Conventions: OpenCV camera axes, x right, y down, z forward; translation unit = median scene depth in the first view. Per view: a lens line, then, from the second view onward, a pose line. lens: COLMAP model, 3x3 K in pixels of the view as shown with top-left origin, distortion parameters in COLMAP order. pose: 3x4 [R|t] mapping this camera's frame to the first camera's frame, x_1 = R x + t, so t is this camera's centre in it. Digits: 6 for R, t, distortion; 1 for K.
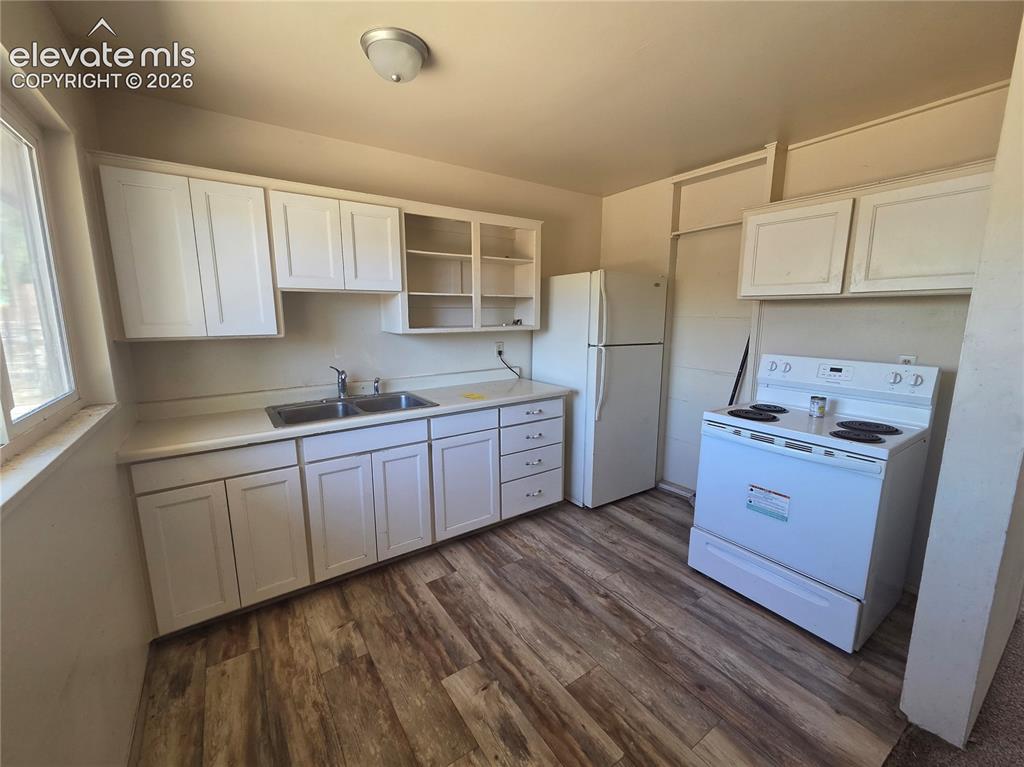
lens RADIAL K [[418.2, 0, 510.6], [0, 418.2, 383.7], [0, 0, 1]] dist [-0.000816, -0.000117]
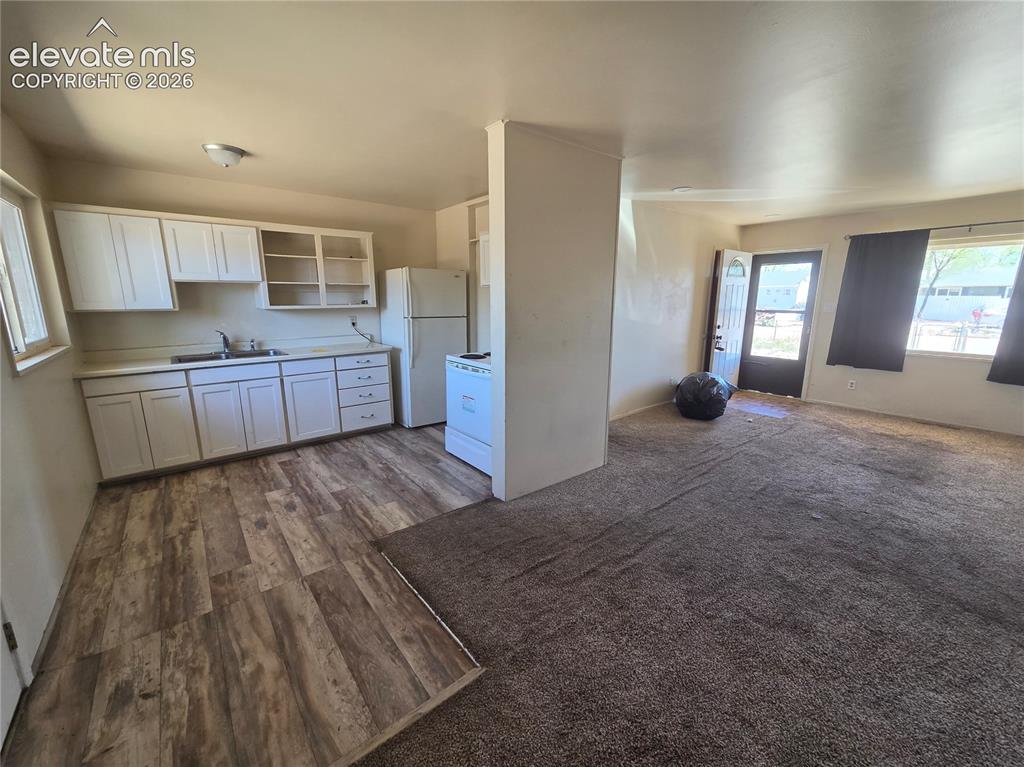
lens RADIAL K [[413.5, 0, 507.0], [0, 413.5, 383.6], [0, 0, 1]] dist [-0.000624, -0.000235]
pose [[0.997455, -0.013685, 0.069980, 0.582522], [0.010849, 0.999110, 0.040758, 0.114618], [-0.070476, -0.039895, 0.996715, -0.661866]]
